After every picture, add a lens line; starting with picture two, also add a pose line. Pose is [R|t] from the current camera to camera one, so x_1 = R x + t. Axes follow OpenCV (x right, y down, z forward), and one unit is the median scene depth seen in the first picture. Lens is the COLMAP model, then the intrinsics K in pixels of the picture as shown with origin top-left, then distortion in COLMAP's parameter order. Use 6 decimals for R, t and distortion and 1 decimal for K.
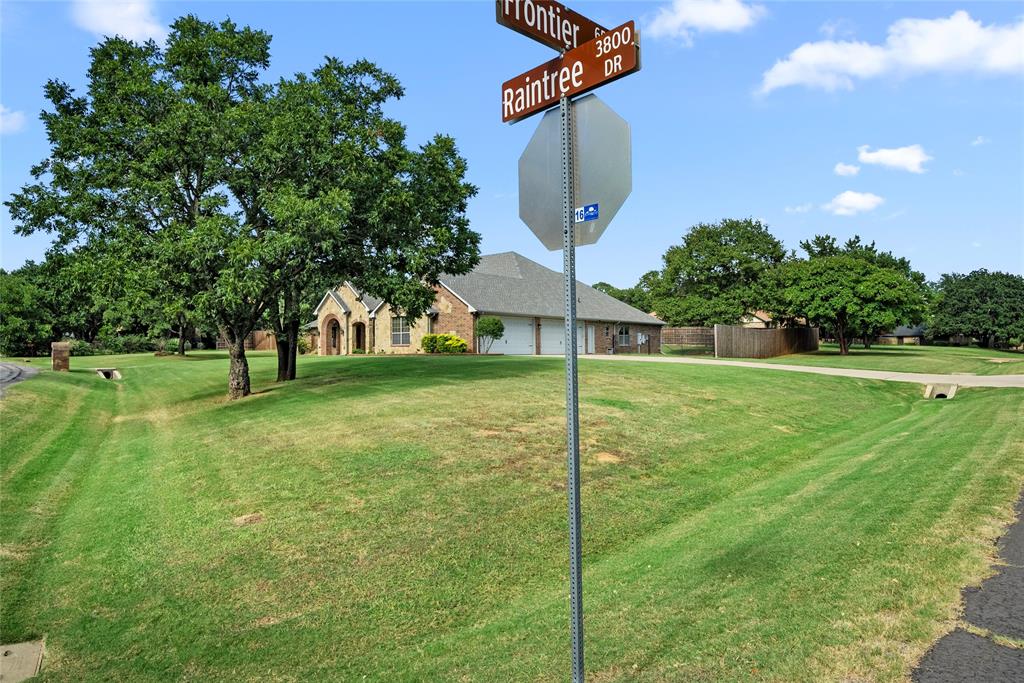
lens RADIAL K [[647.7, 0, 510.1], [0, 647.7, 341.3], [0, 0, 1]] dist [-0.004594, -0.000822]
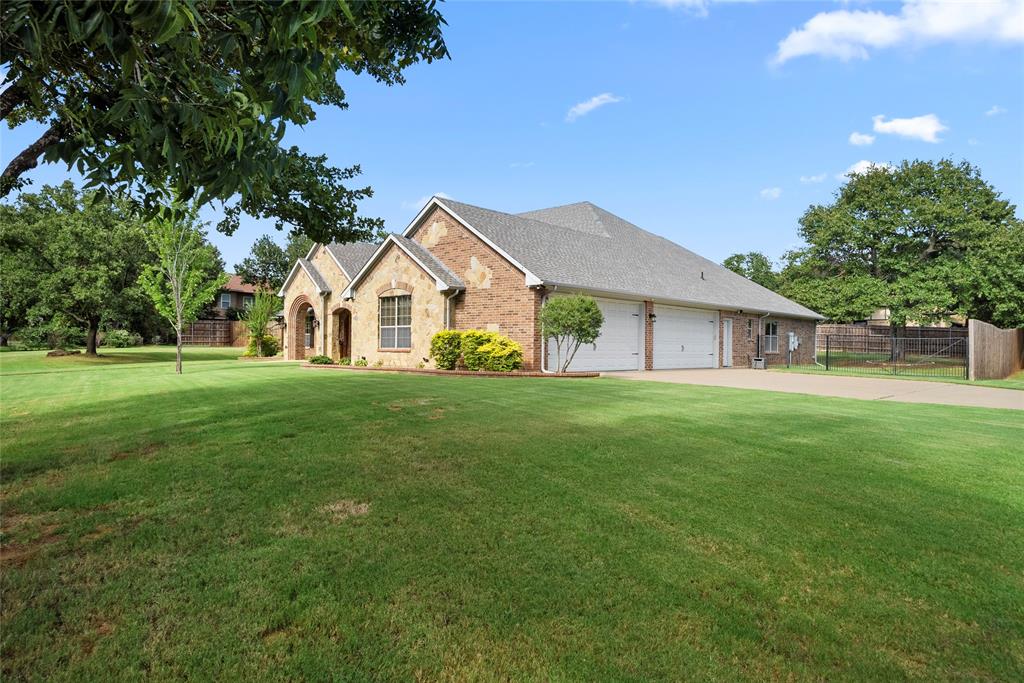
lens RADIAL K [[647.7, 0, 514.9], [0, 647.7, 342.8], [0, 0, 1]] dist [-0.004594, -0.000822]
pose [[0.998697, 0.015796, -0.048534, -0.040152], [-0.015311, 0.999829, 0.010351, -0.005972], [0.048689, -0.009594, 0.998768, 0.427421]]
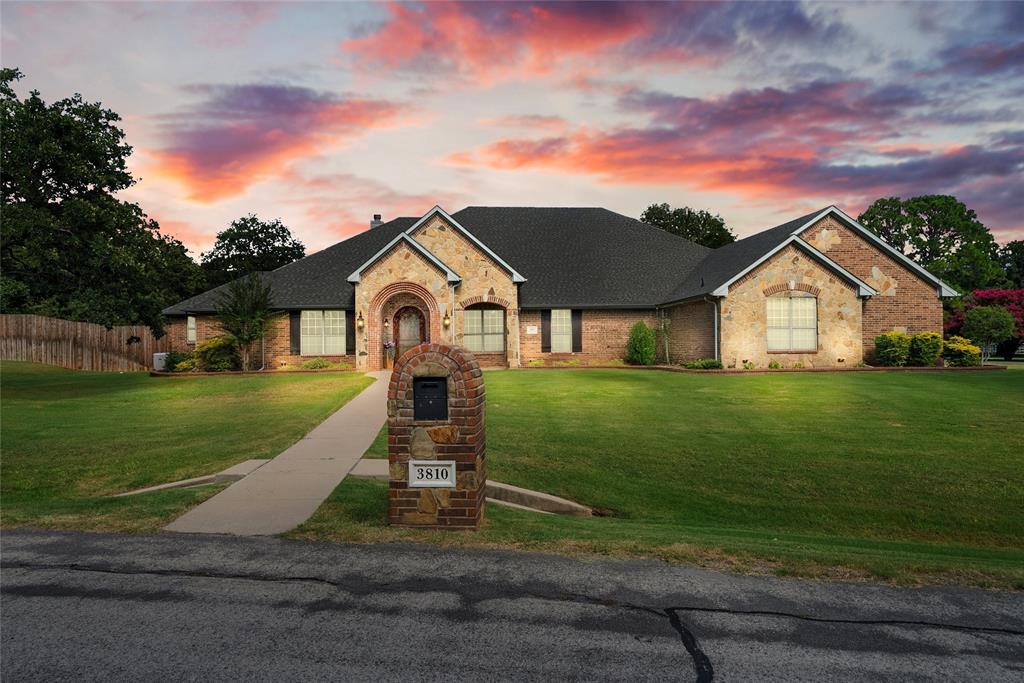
lens RADIAL K [[647.7, 0, 512.1], [0, 647.7, 342.7], [0, 0, 1]] dist [-0.004594, -0.000822]
pose [[0.711036, 0.002817, 0.703150, -0.632907], [-0.006849, 0.999972, 0.002920, -0.000921], [-0.703122, -0.006892, 0.711036, 0.707576]]
